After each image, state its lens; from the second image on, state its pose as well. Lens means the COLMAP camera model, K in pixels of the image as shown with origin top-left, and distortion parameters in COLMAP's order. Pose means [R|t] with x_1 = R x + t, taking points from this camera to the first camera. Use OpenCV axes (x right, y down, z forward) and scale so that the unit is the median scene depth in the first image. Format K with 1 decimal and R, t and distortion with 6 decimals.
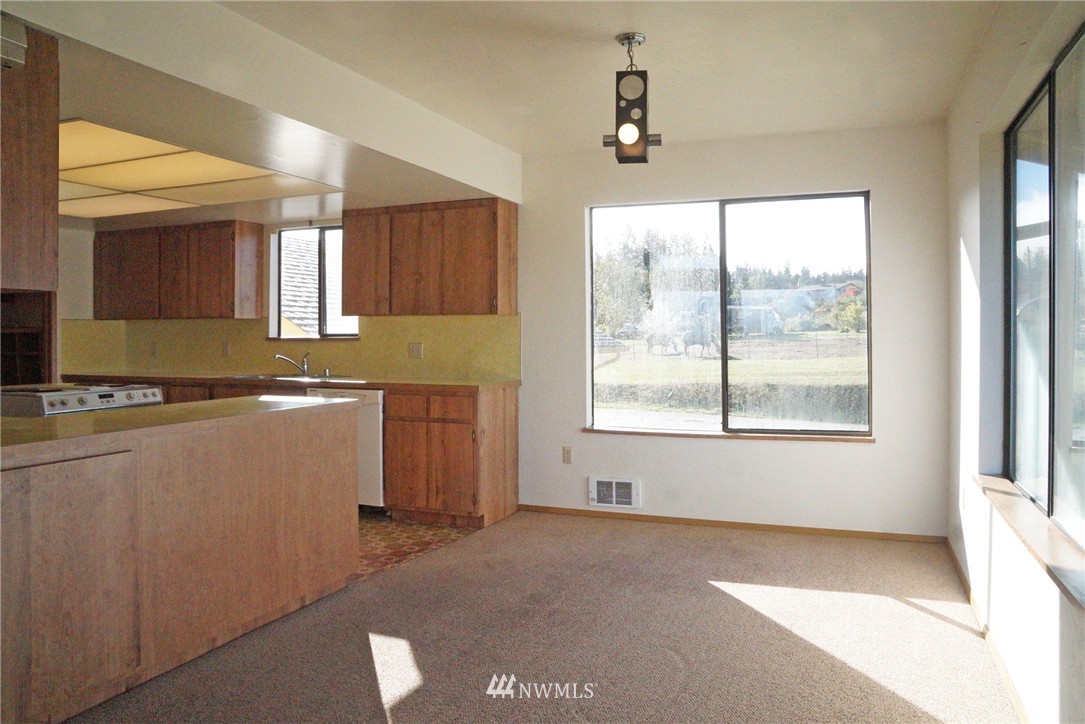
lens RADIAL K [[781.7, 0, 536.2], [0, 781.7, 359.4], [0, 0, 1]] dist [-0.078020, 0.030411]
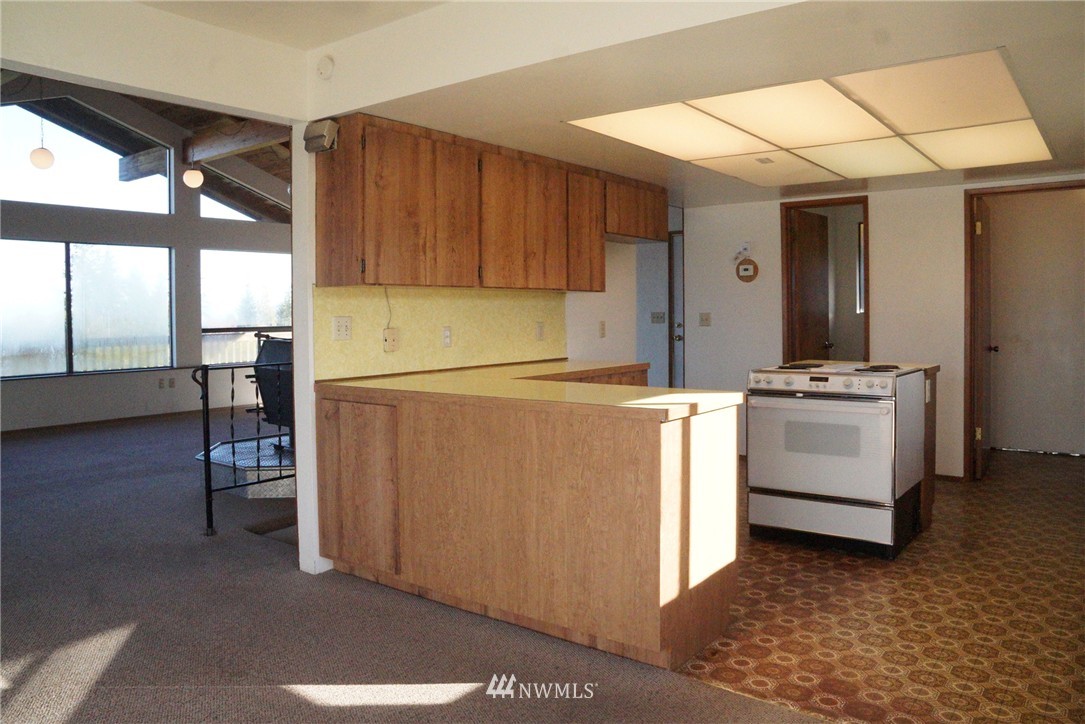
lens RADIAL K [[781.7, 0, 528.3], [0, 781.7, 332.6], [0, 0, 1]] dist [-0.078020, 0.030411]
pose [[-0.266277, 0.026568, -0.963530, 0.504770], [-0.008817, 0.999511, 0.029996, -0.038667], [0.963856, 0.016483, -0.265913, 1.160030]]
